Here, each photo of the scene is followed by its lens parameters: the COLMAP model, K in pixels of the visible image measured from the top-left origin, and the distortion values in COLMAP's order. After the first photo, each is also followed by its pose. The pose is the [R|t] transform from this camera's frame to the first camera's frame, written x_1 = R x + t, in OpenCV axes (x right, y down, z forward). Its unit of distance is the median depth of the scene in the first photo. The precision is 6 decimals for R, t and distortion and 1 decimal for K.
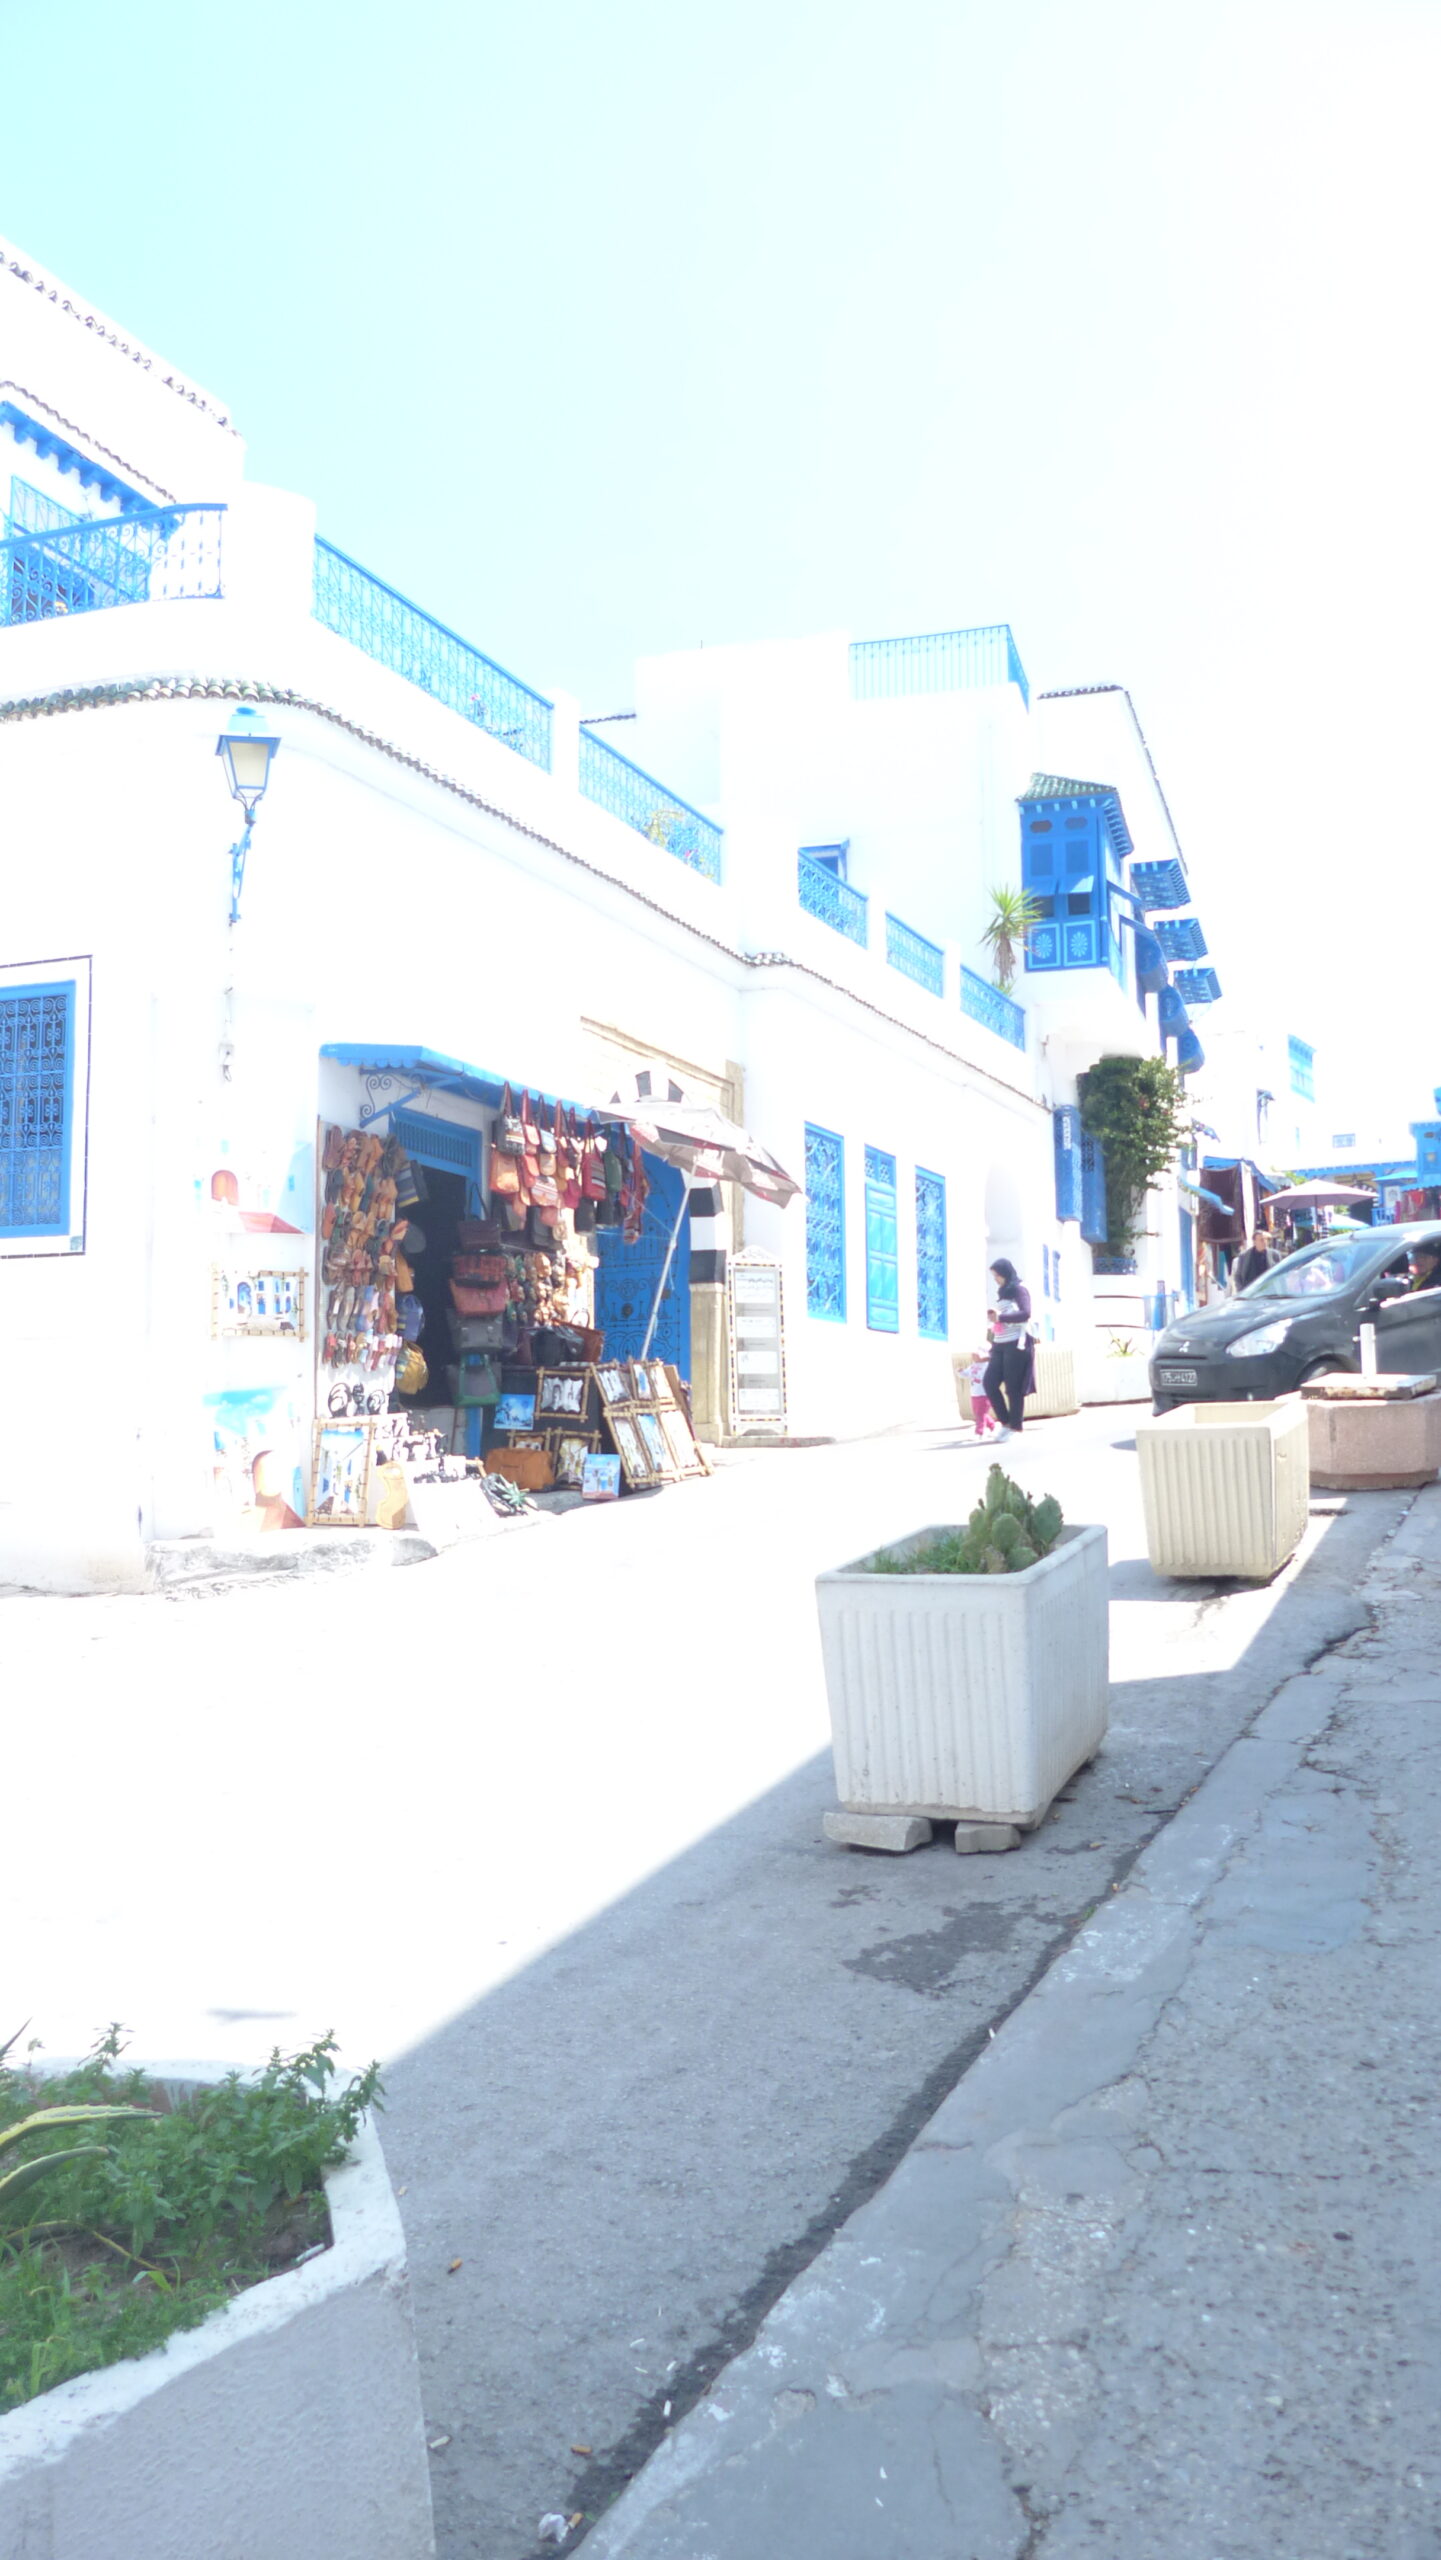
lens RADIAL K [[1918.9, 0, 718.4], [0, 1918.9, 1290.8], [0, 0, 1]] dist [-0.037720, 0.034299]
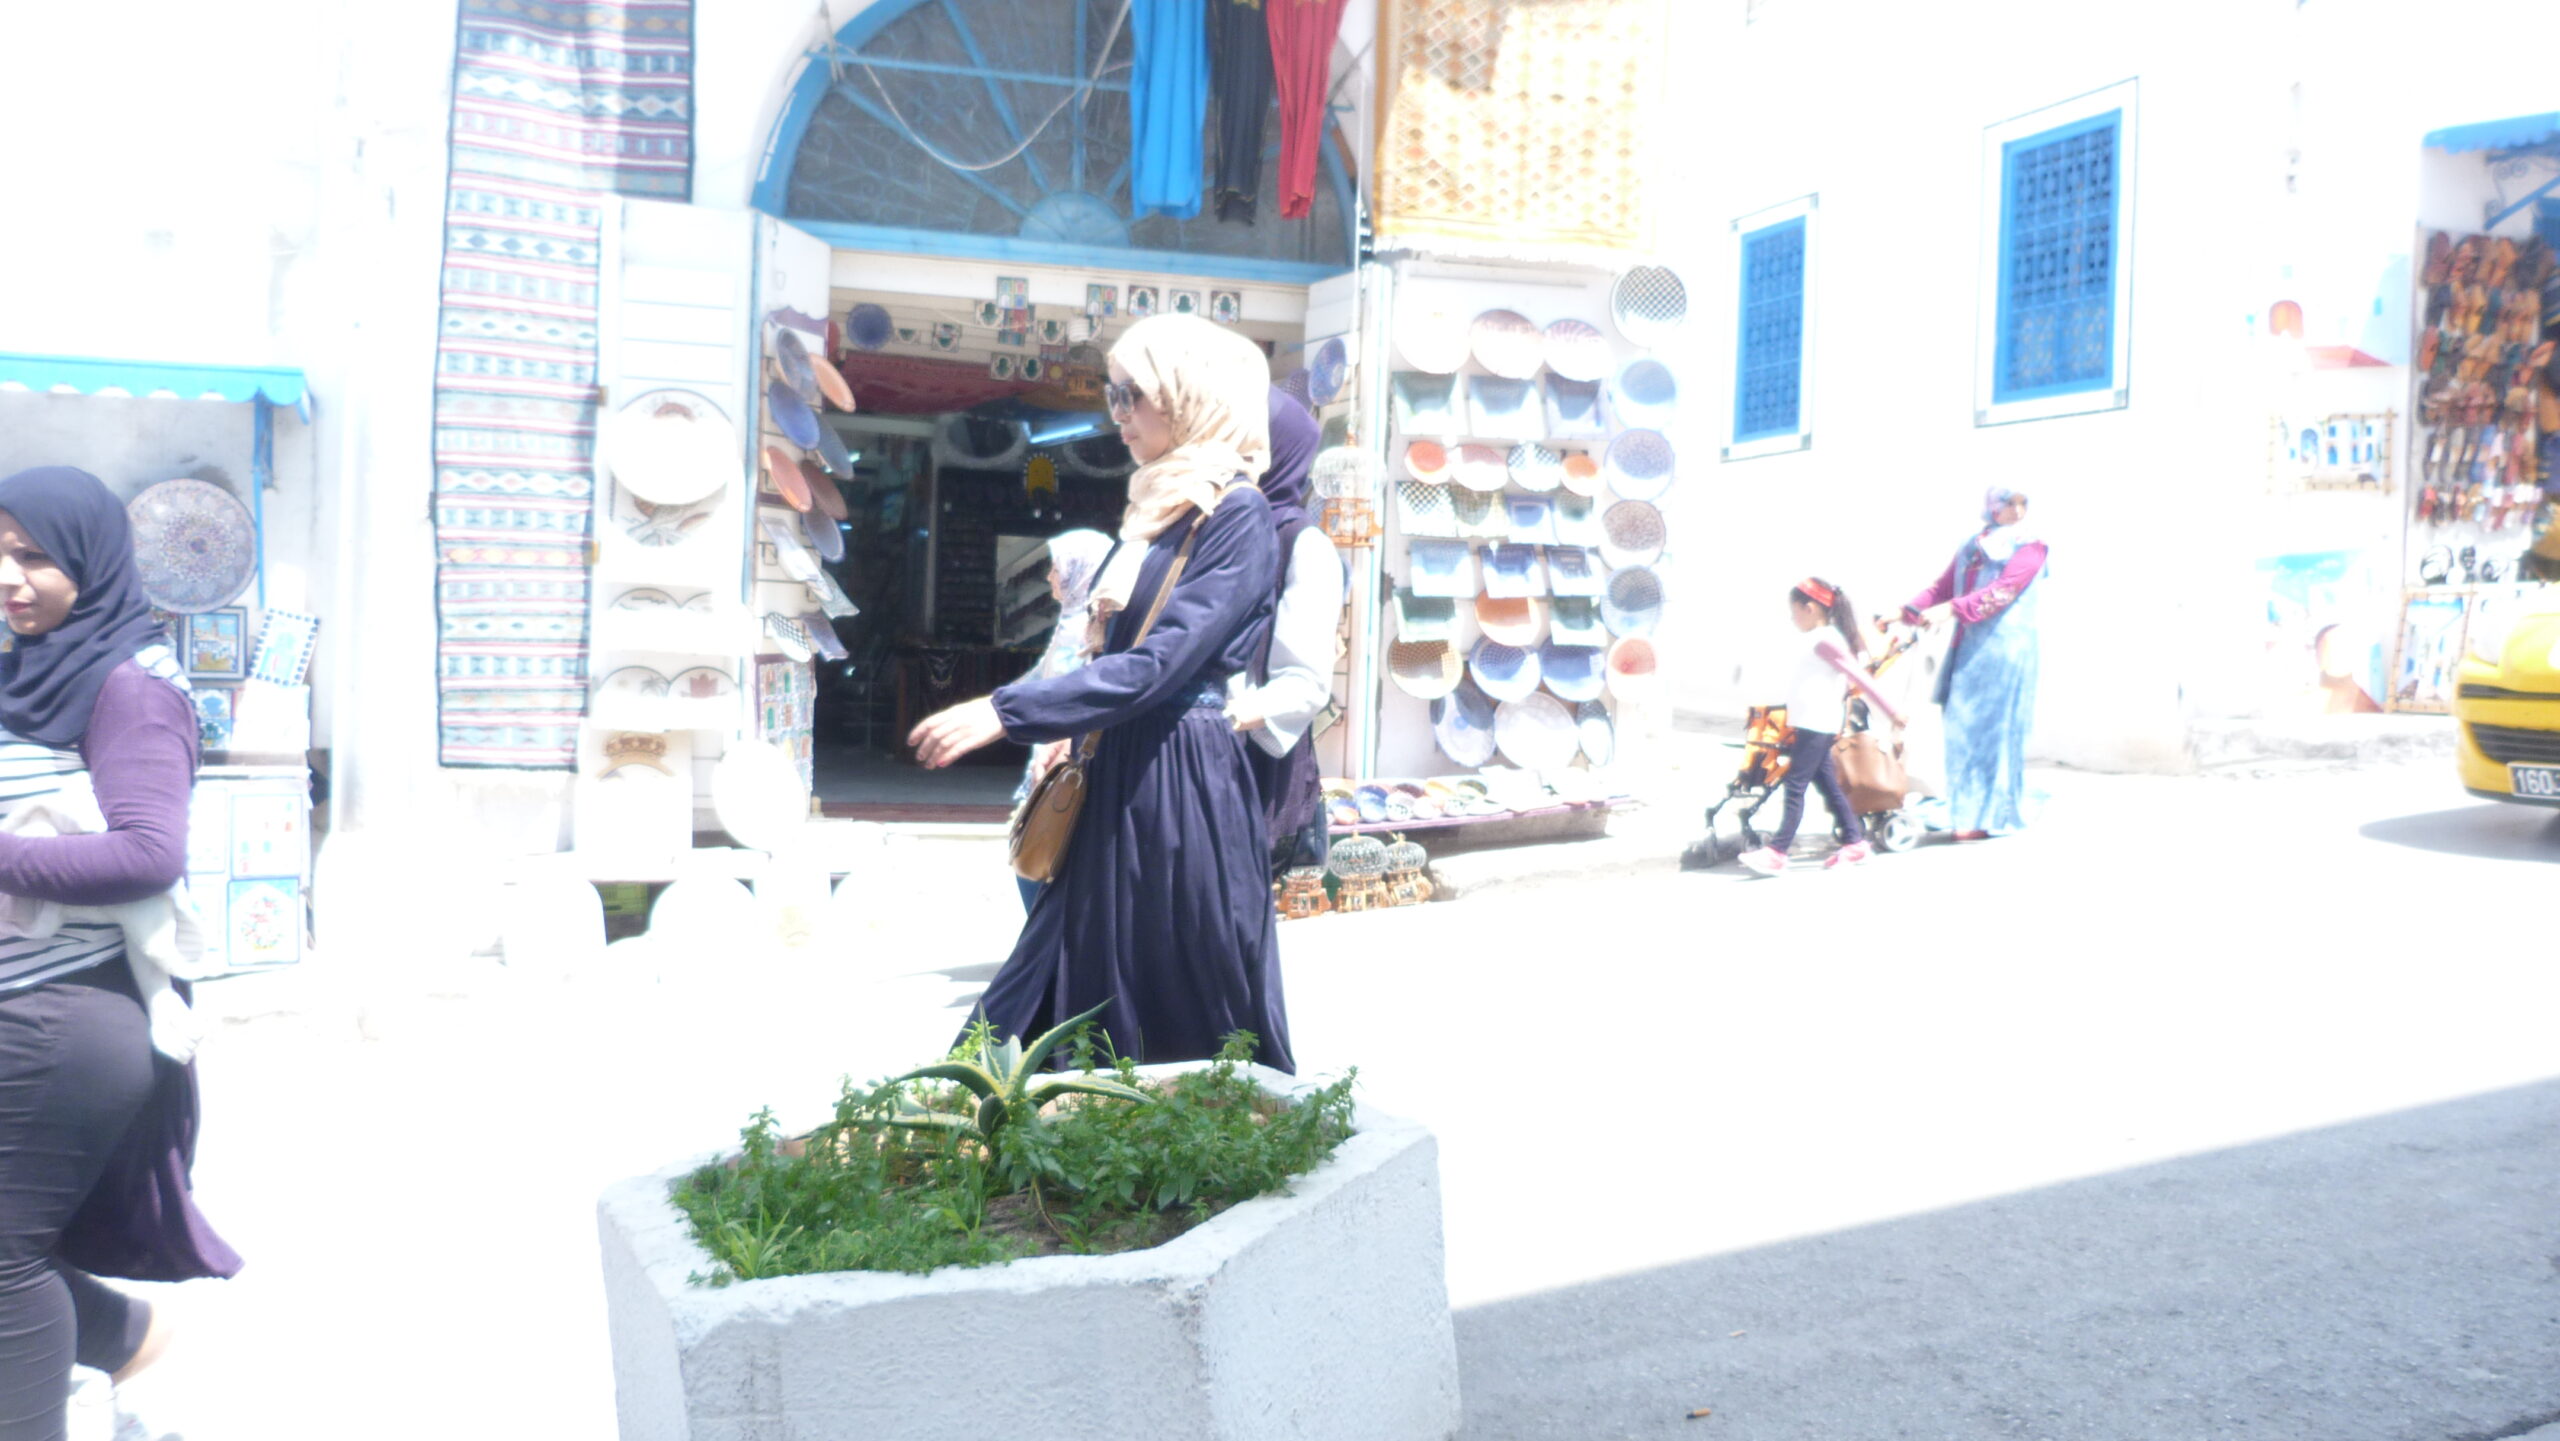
lens RADIAL K [[1918.9, 0, 1286.0], [0, 1918.9, 712.5], [0, 0, 1]] dist [-0.037720, 0.034299]
pose [[0.659775, 0.045867, -0.750062, 0.094833], [0.035700, 0.995095, 0.092253, 0.026956], [0.750615, -0.087643, 0.654901, 0.079649]]
